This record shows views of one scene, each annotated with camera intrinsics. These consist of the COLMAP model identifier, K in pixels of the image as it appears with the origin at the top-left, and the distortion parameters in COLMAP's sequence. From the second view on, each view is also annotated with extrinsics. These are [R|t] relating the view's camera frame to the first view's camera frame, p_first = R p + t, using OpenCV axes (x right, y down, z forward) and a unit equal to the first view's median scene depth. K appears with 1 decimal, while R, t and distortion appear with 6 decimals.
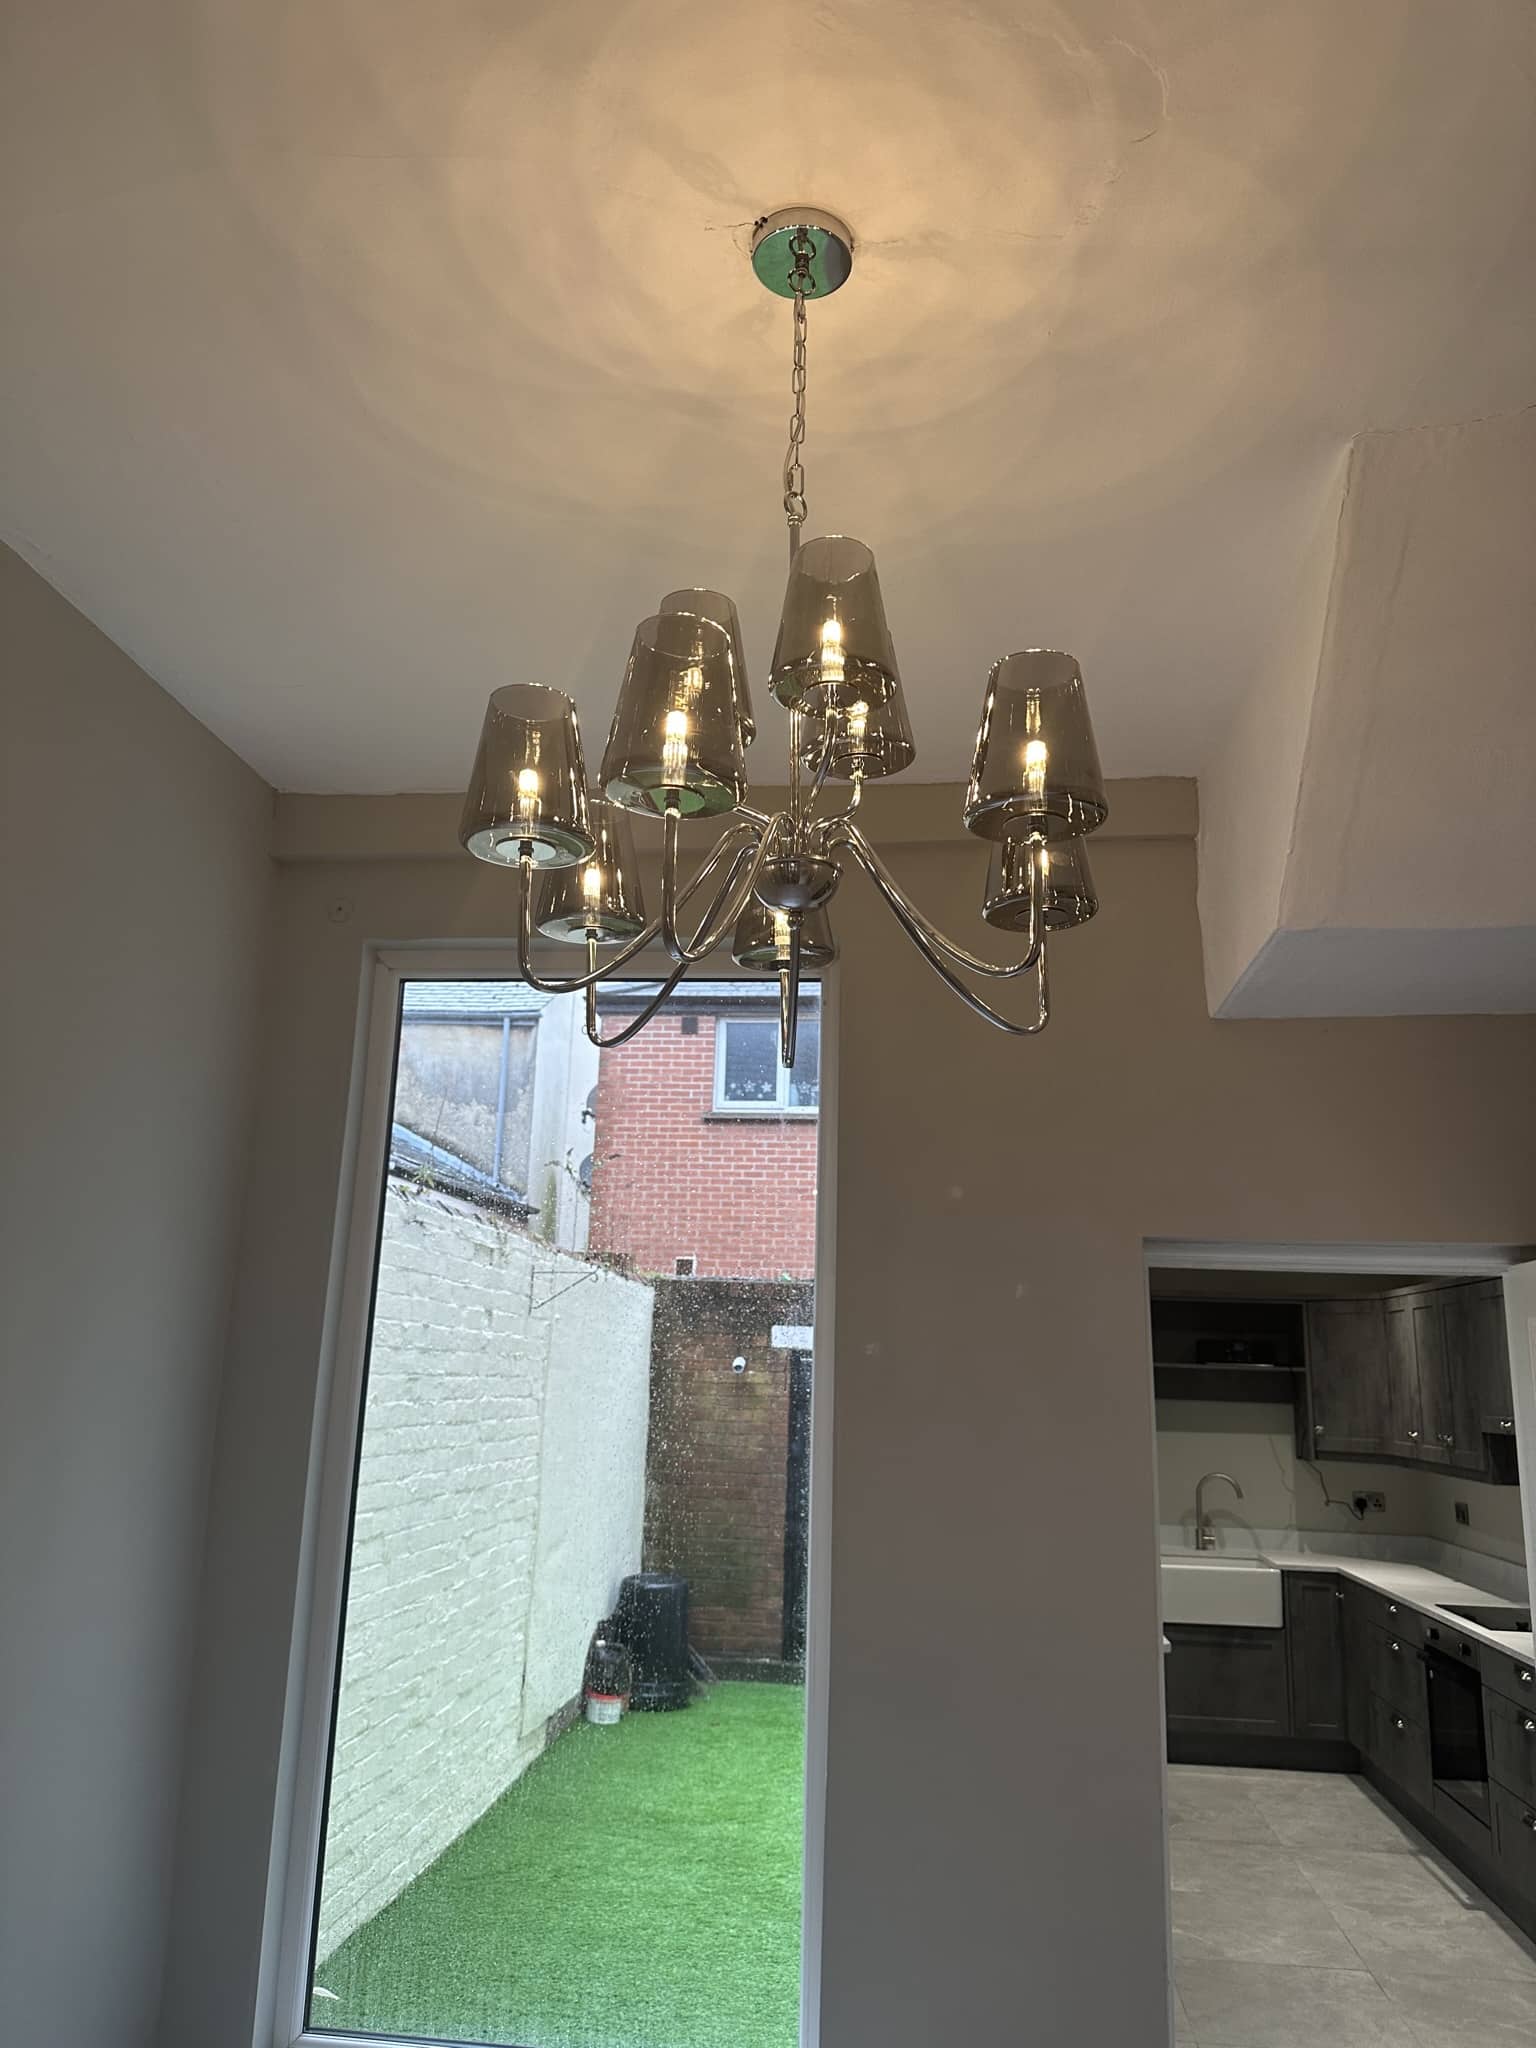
lens RADIAL K [[1455.8, 0, 765.7], [0, 1455.8, 1042.6], [0, 0, 1]] dist [0.023046, -0.025056]
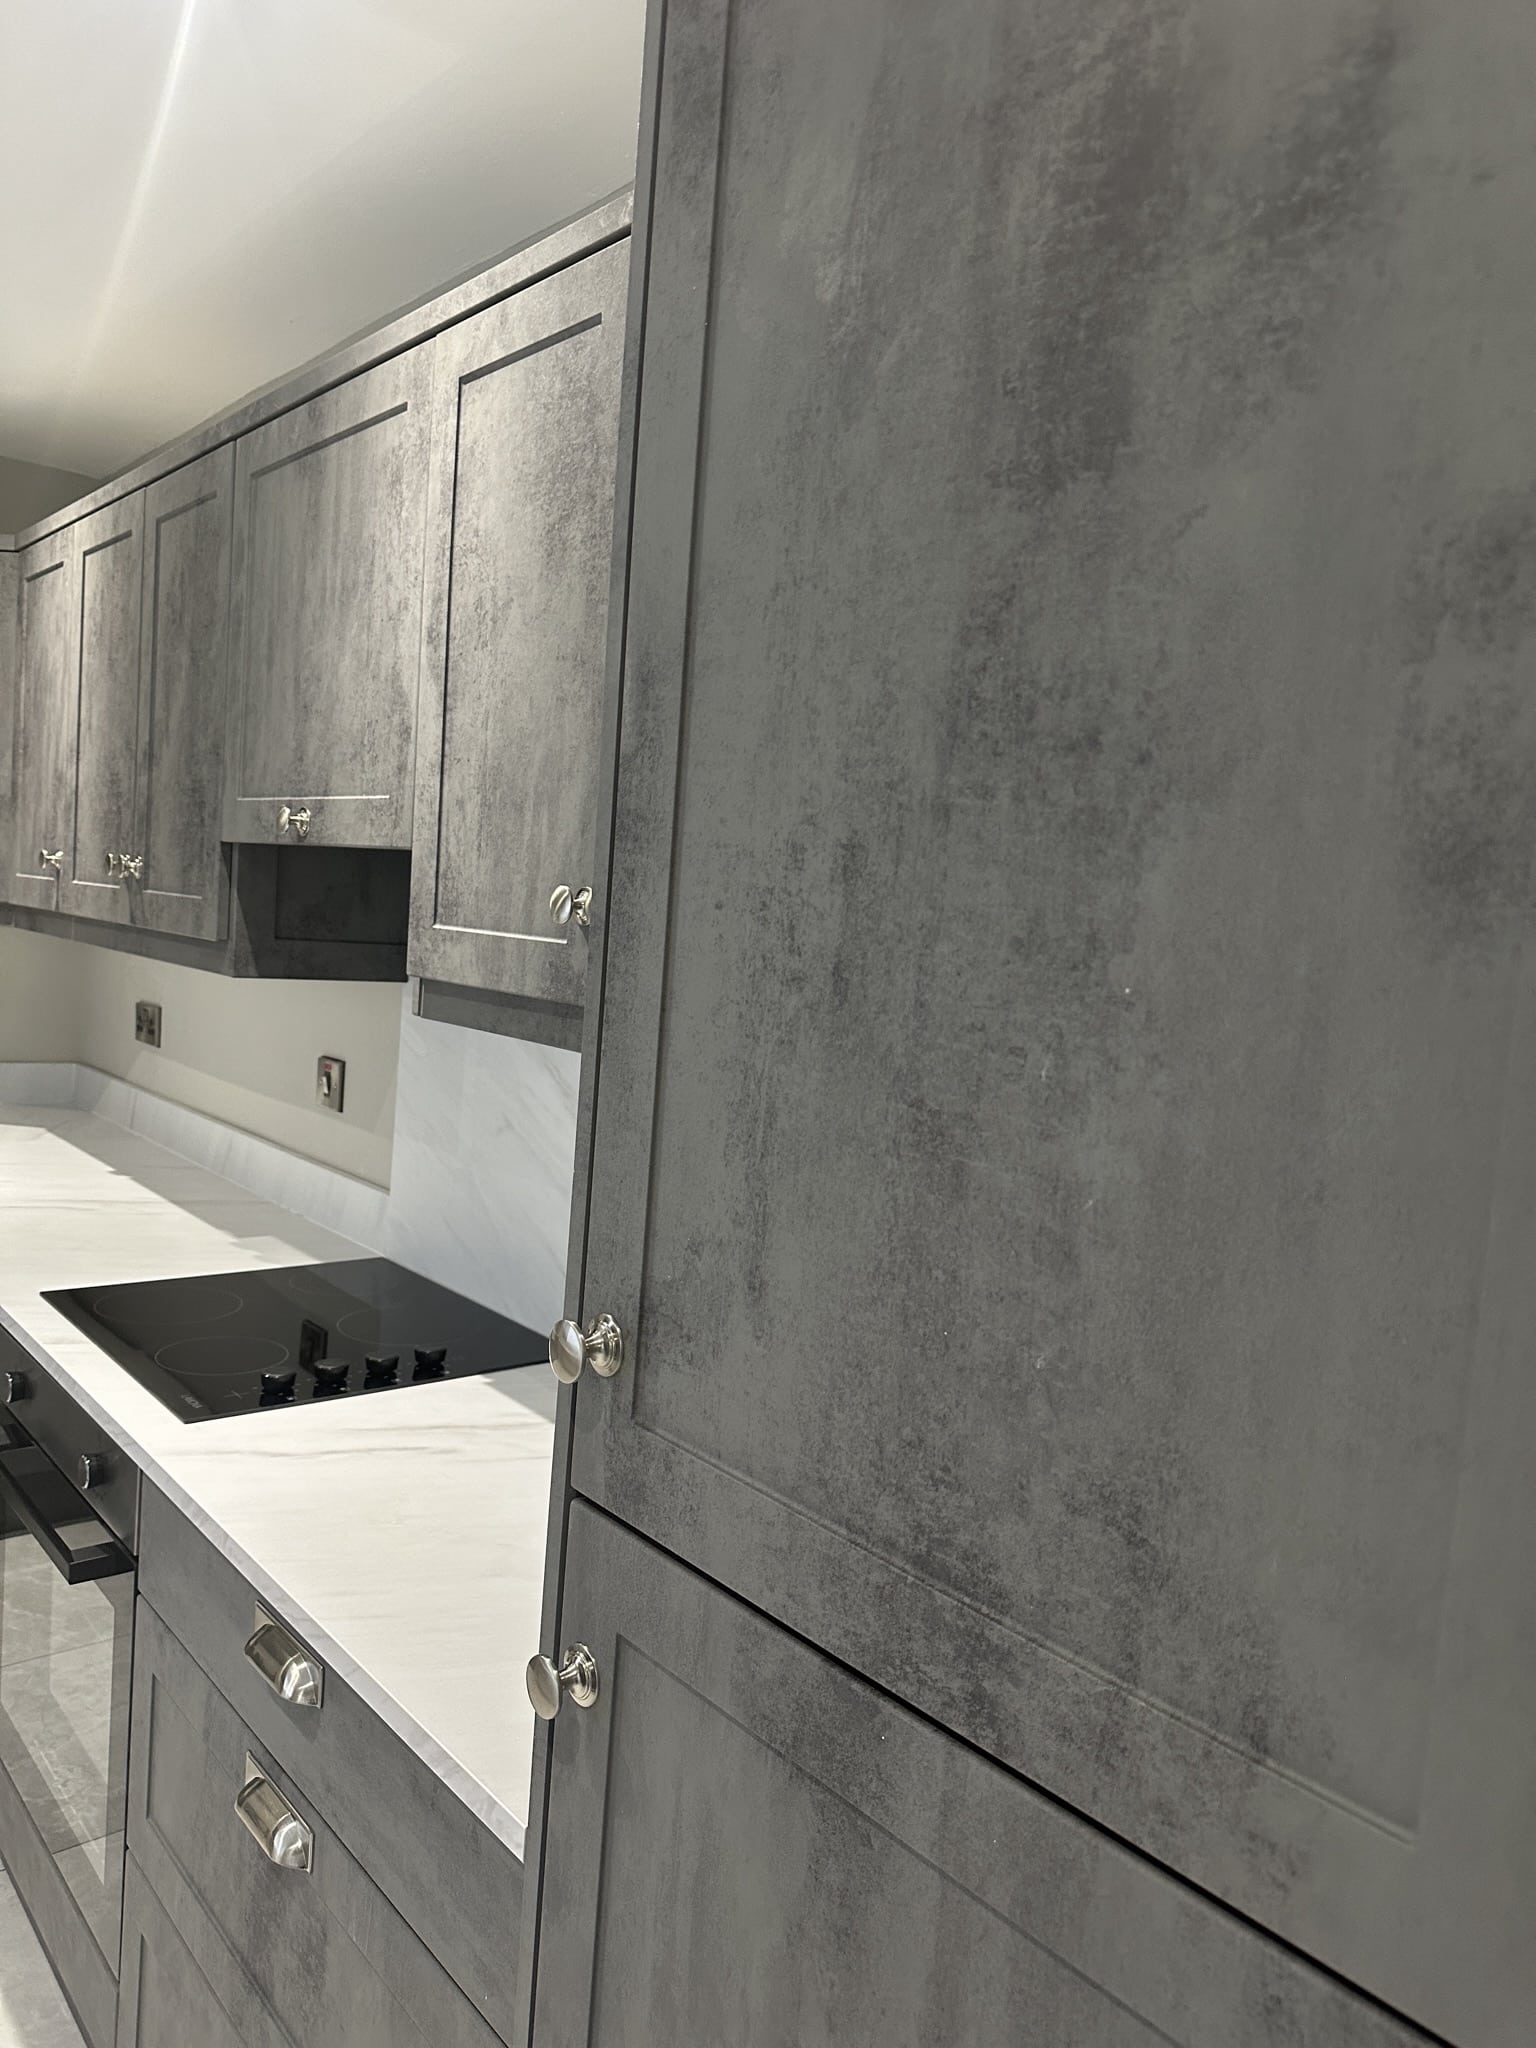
lens RADIAL K [[1455.8, 0, 770.0], [0, 1455.8, 1038.2], [0, 0, 1]] dist [0.023046, -0.025056]
pose [[0.679943, -0.039334, 0.732209, 0.257500], [-0.218873, 0.942151, 0.253862, 0.156205], [-0.699837, -0.332872, 0.632000, 0.539512]]
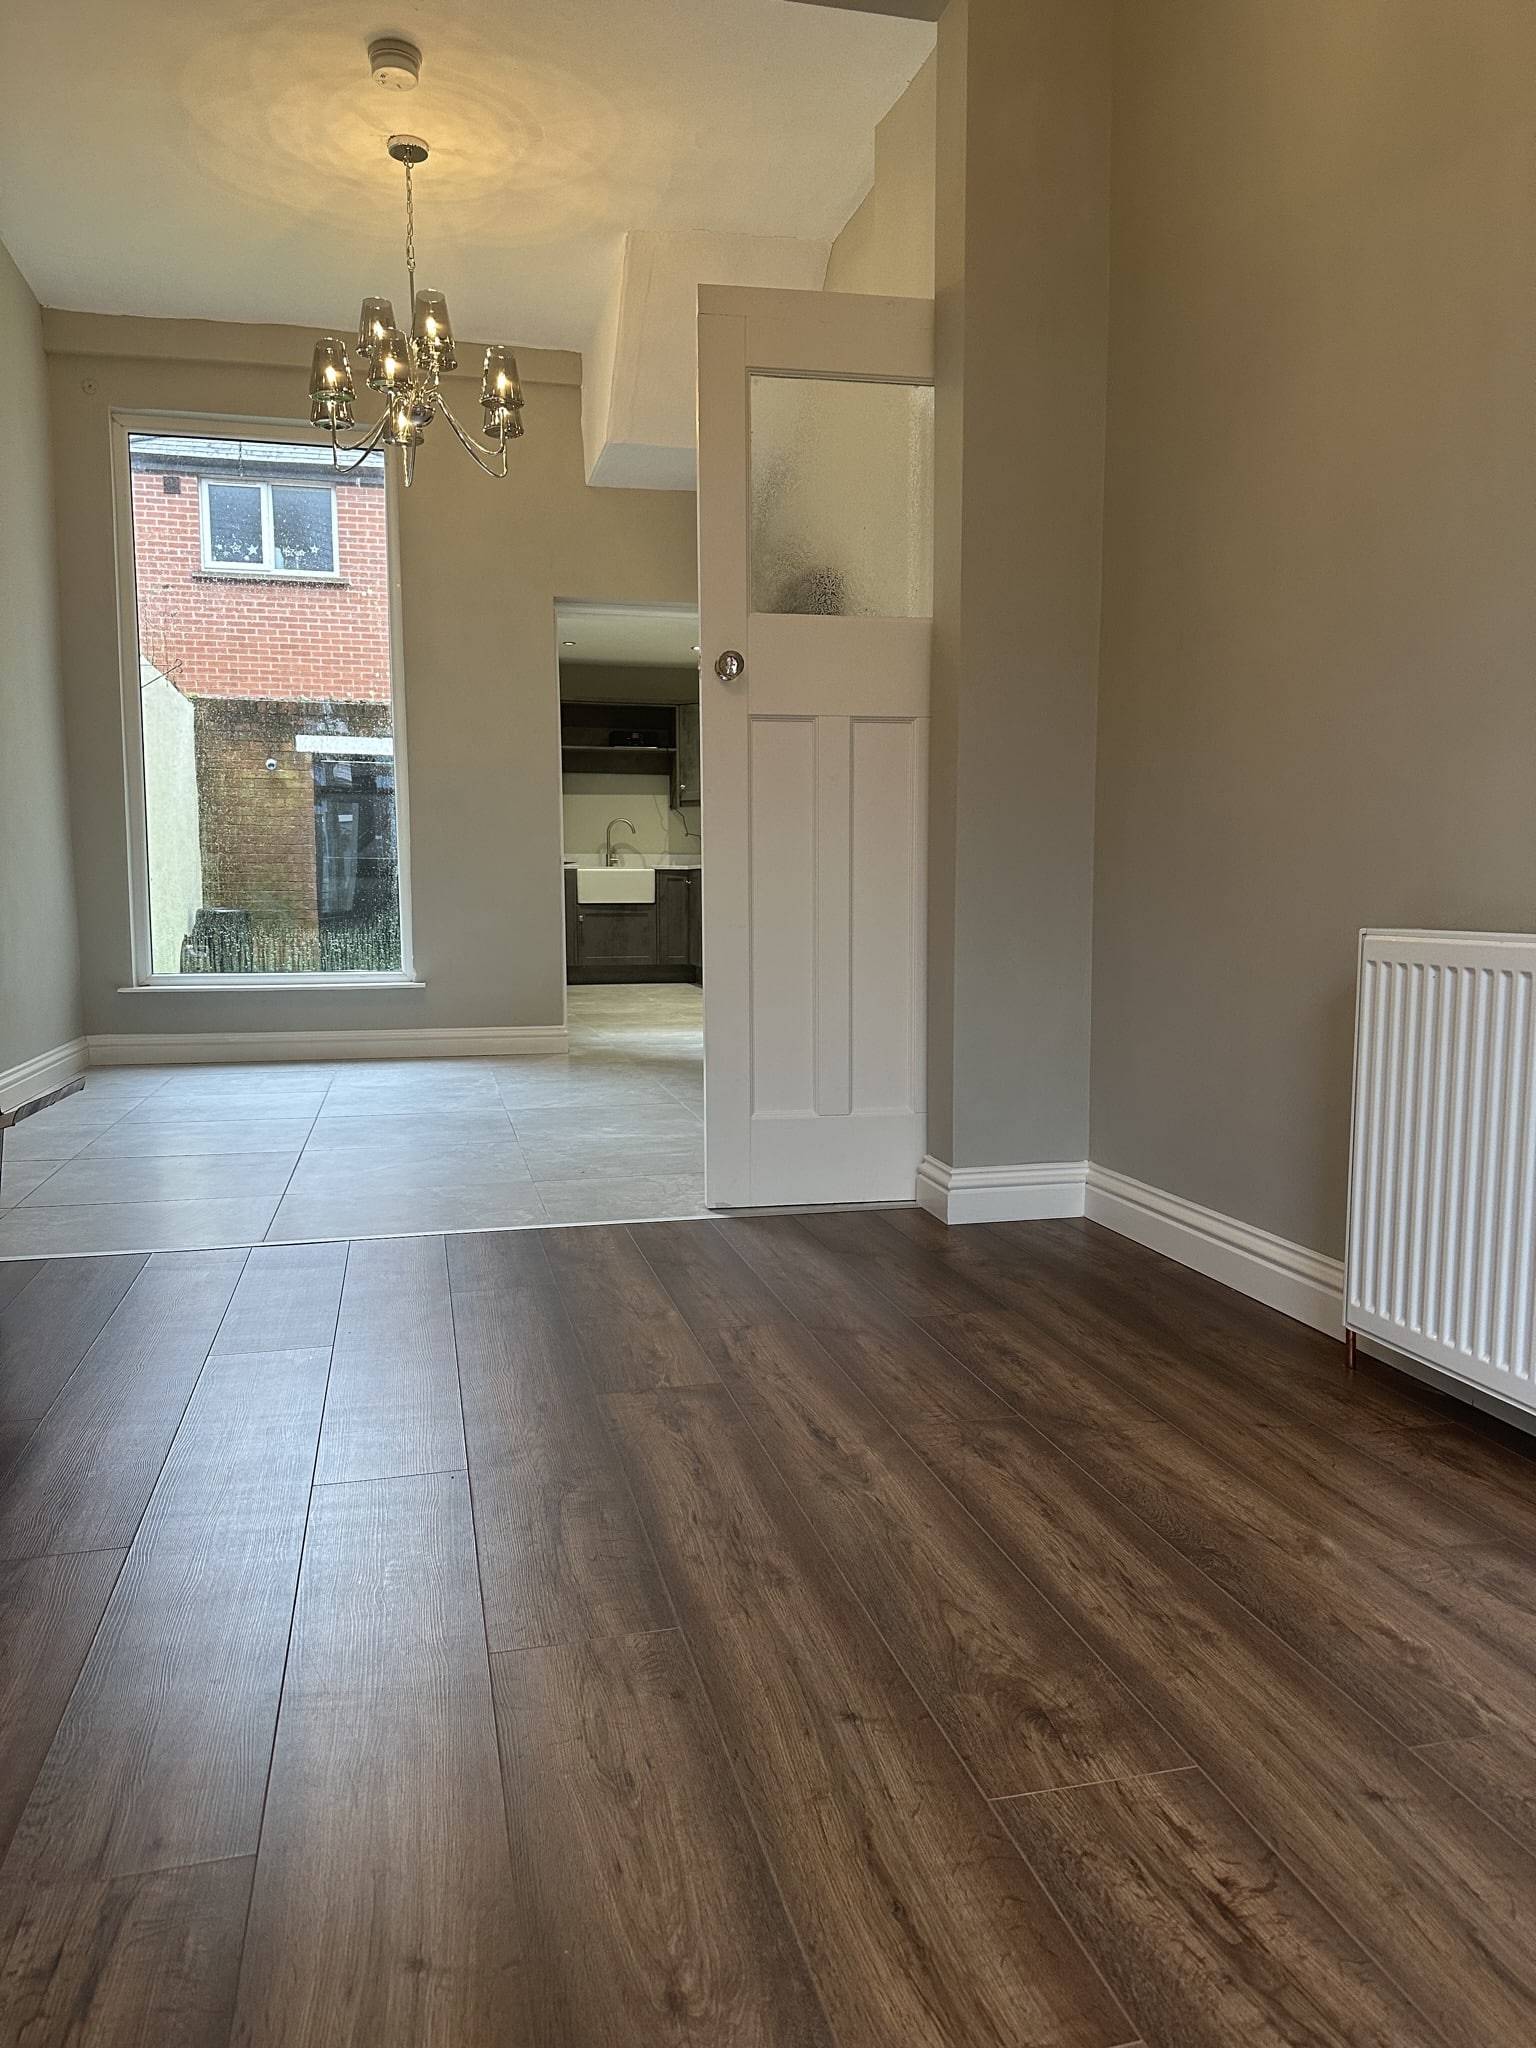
lens RADIAL K [[1455.8, 0, 778.4], [0, 1455.8, 1043.5], [0, 0, 1]] dist [0.023046, -0.025056]
pose [[0.932541, -0.071507, 0.353911, -0.096544], [-0.048642, 0.946377, 0.319382, 0.024301], [-0.357771, -0.315052, 0.879057, -0.493294]]
